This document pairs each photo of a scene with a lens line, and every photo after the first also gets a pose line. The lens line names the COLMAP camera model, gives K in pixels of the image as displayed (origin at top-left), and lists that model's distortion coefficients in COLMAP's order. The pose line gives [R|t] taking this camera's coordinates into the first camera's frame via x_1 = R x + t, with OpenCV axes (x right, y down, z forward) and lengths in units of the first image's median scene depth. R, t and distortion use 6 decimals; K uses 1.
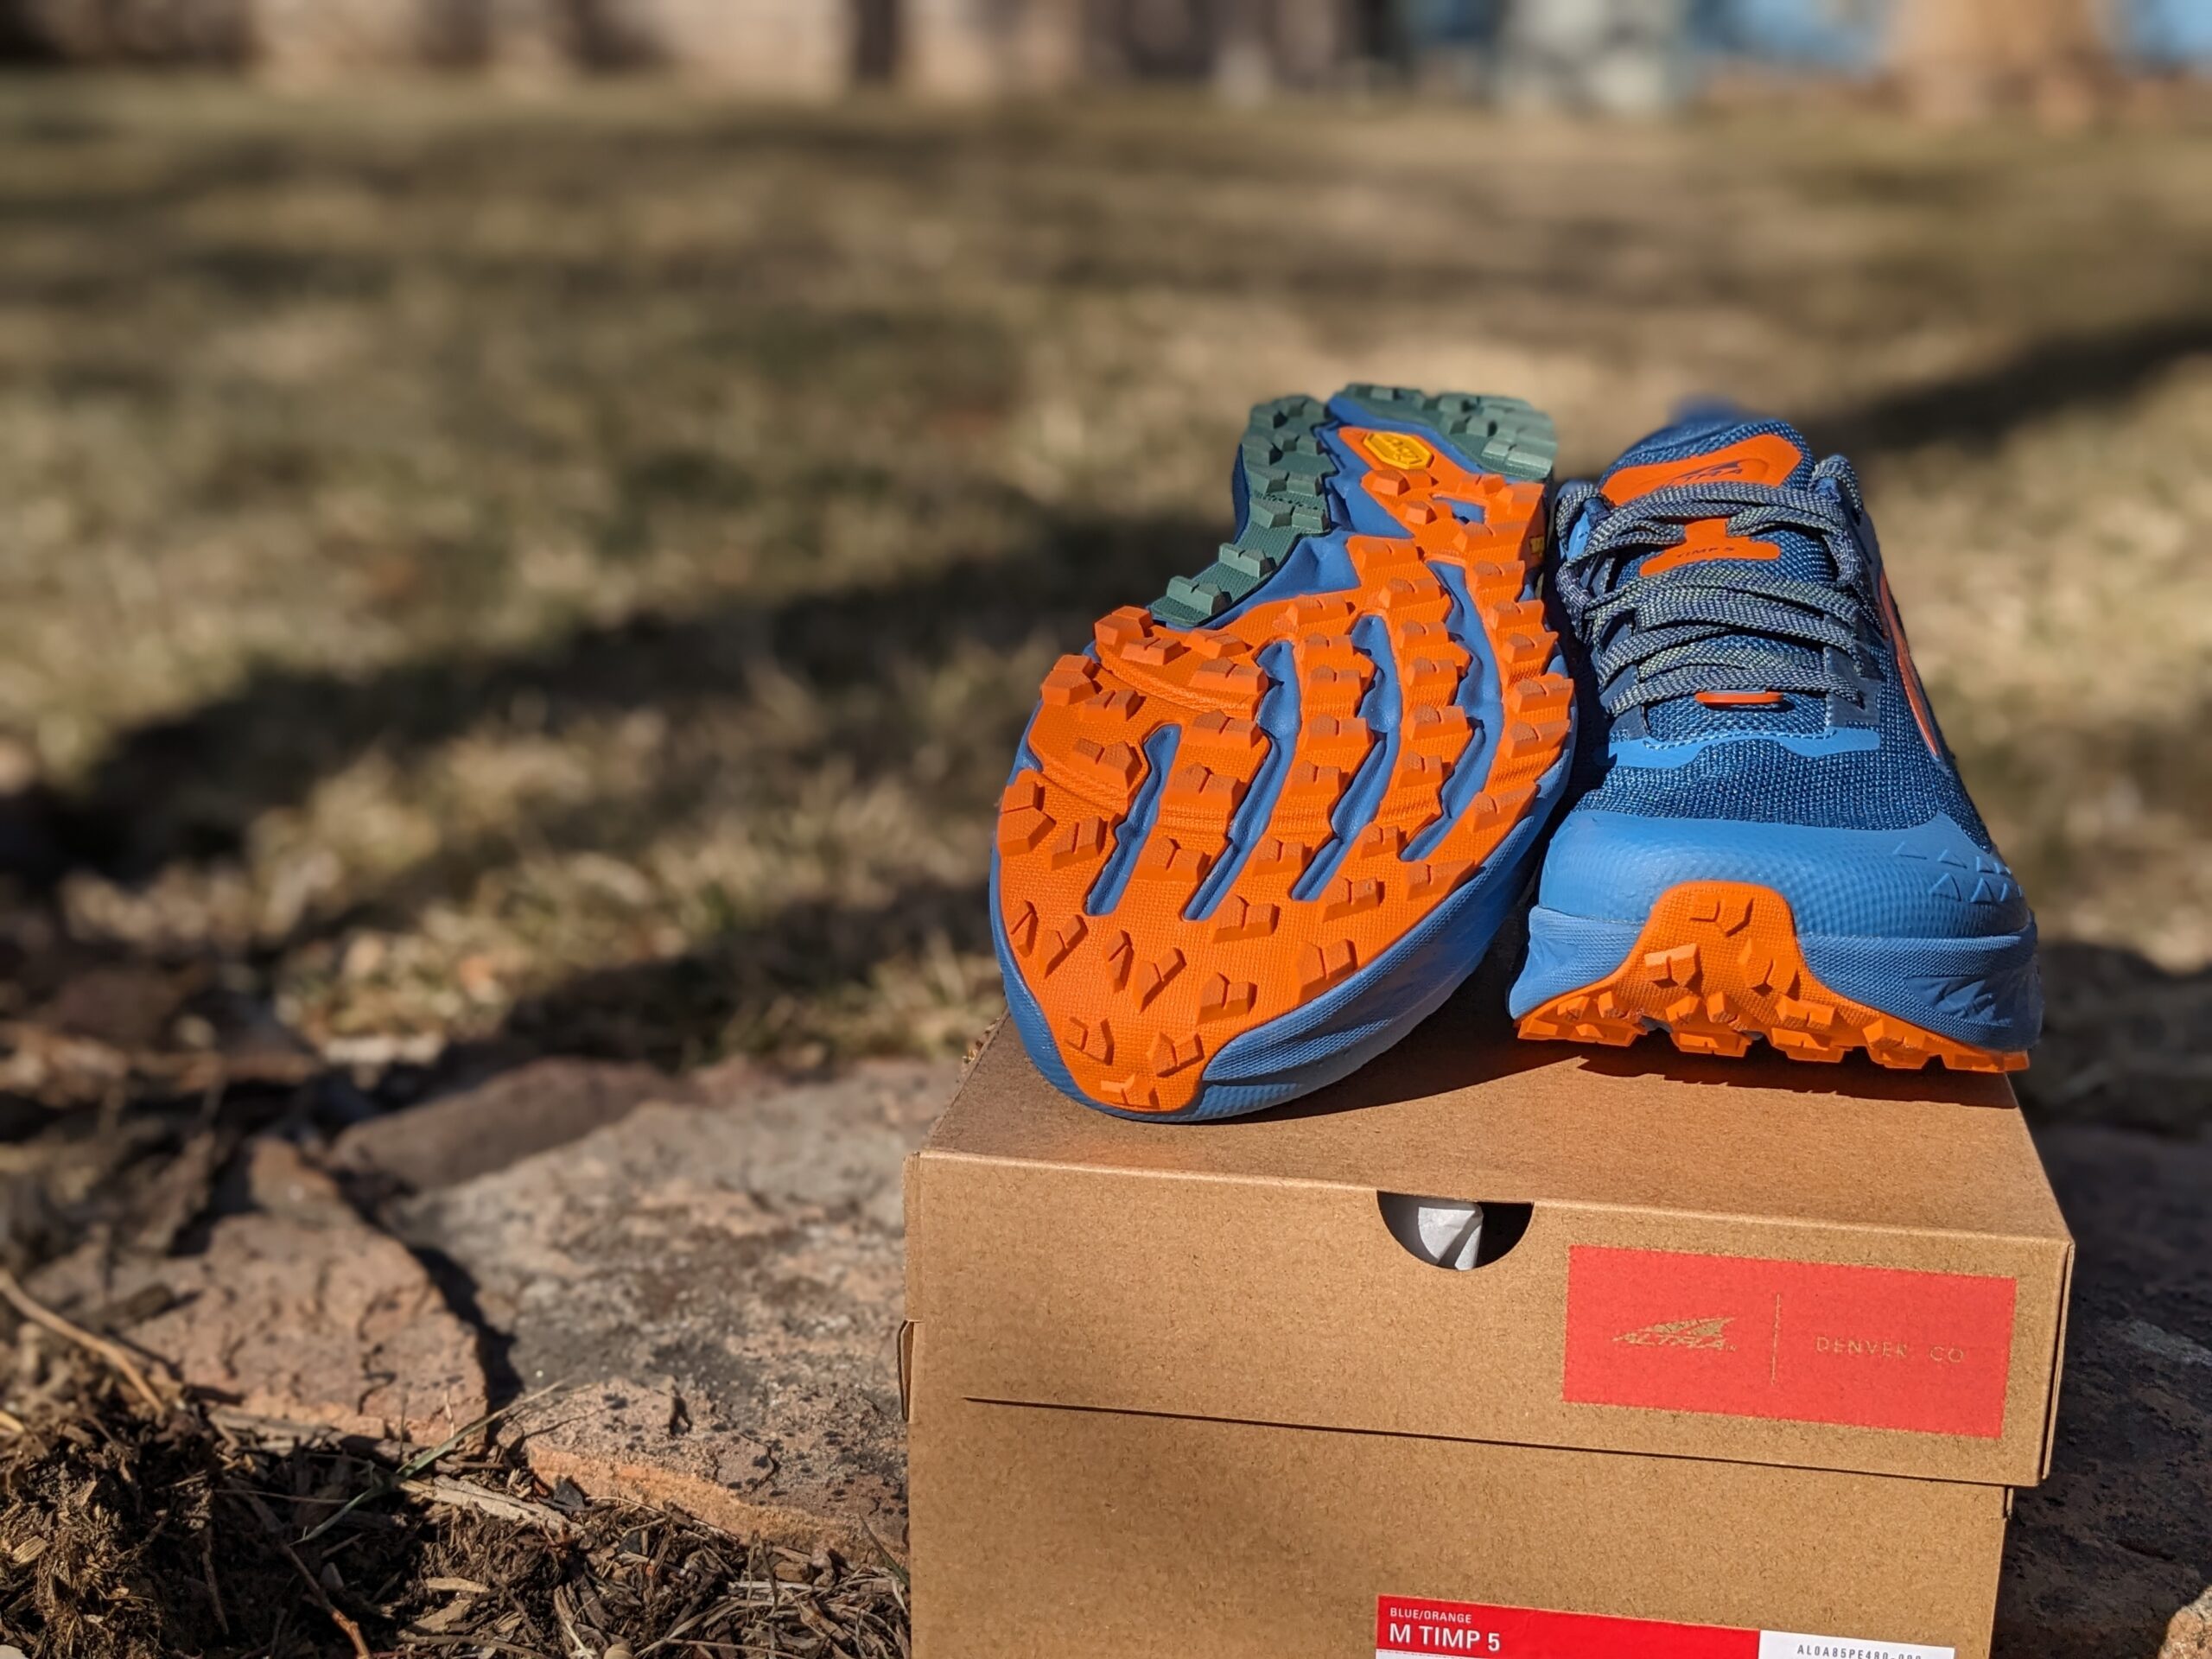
lens RADIAL K [[2536.0, 0, 1106.0], [0, 2536.0, 829.5], [0, 0, 1]] dist [0.112268, -0.254019]
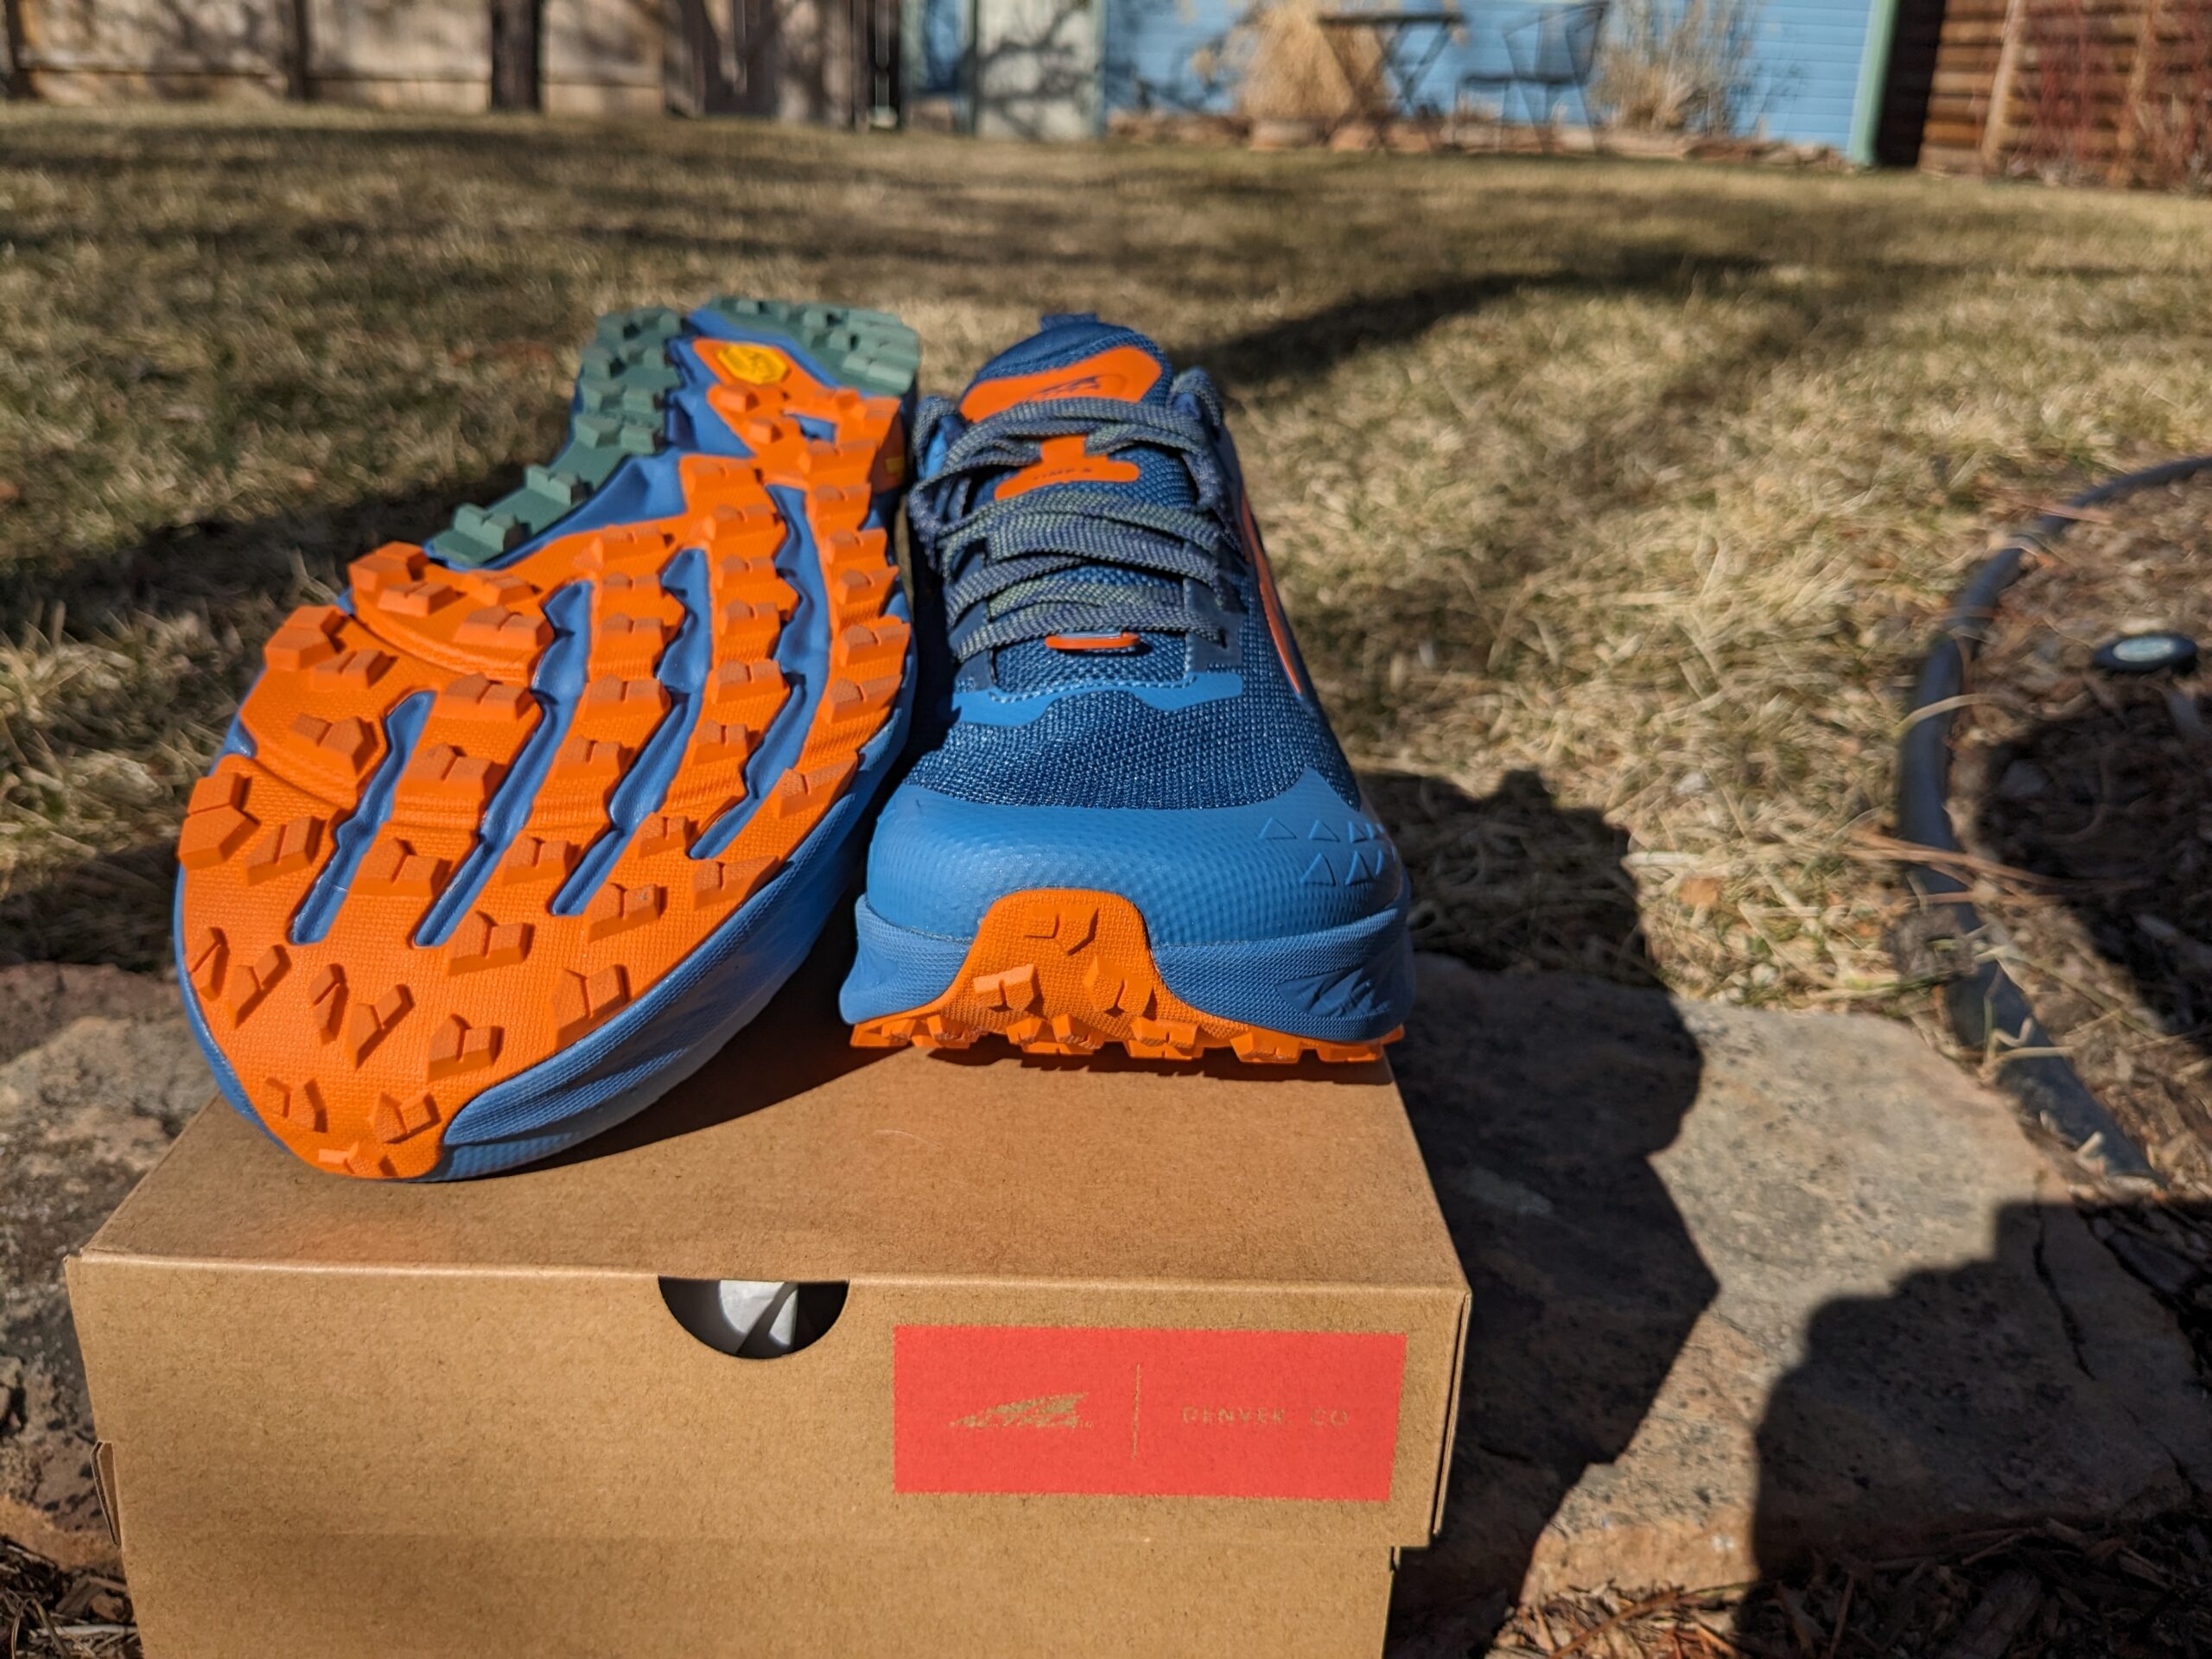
lens RADIAL K [[1762.6, 0, 998.2], [0, 1762.6, 763.4], [0, 0, 1]] dist [0.082749, -0.172433]
pose [[0.987726, -0.034063, 0.152440, 0.126267], [0.024191, 0.997516, 0.066150, -0.053166], [-0.154315, -0.061651, 0.986096, 0.414319]]
